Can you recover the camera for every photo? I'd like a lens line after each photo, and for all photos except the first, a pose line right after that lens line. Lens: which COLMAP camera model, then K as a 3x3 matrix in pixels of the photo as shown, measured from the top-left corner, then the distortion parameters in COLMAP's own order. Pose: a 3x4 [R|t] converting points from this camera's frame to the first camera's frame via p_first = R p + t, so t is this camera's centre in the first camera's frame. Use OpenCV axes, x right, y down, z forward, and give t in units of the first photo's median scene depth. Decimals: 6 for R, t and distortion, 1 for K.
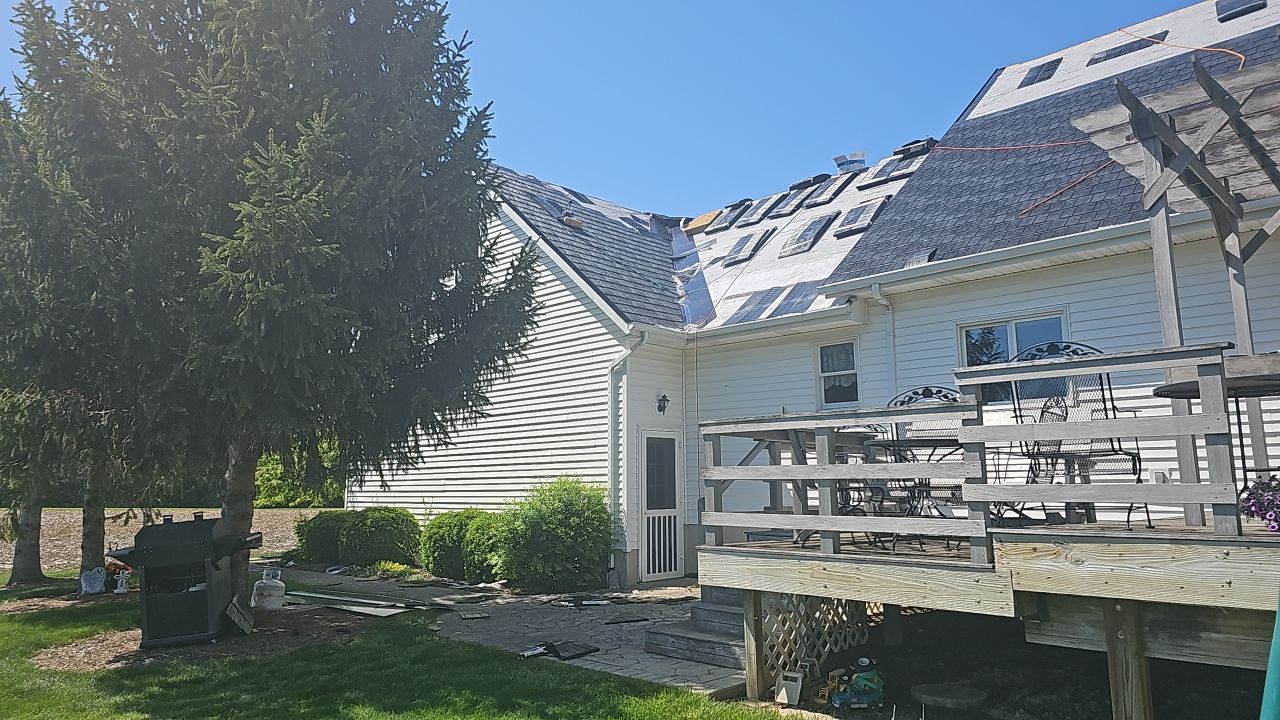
lens RADIAL K [[848.9, 0, 635.3], [0, 848.9, 360.4], [0, 0, 1]] dist [0.018786, -0.004321]
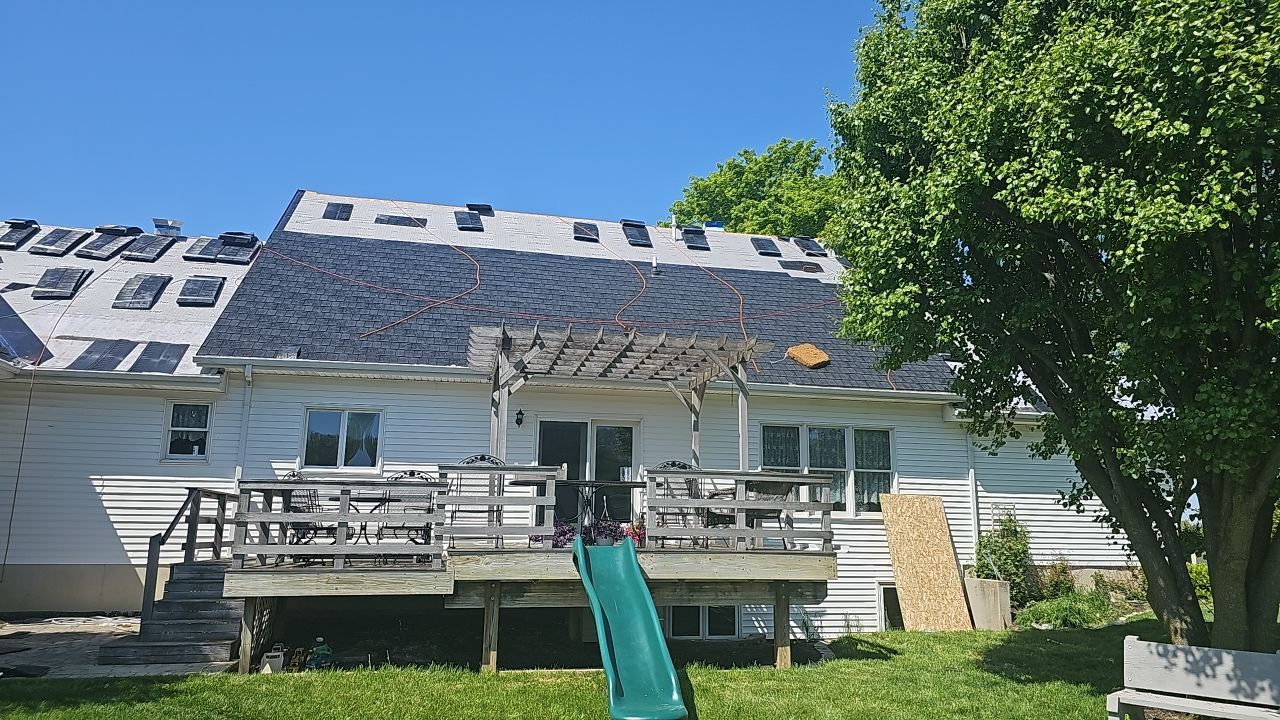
lens RADIAL K [[848.9, 0, 639.7], [0, 848.9, 356.1], [0, 0, 1]] dist [0.018786, -0.004321]
pose [[0.544452, 0.176841, 0.819939, -0.398424], [-0.136382, 0.983179, -0.121488, -0.024823], [-0.827630, -0.045680, 0.559411, -0.173443]]
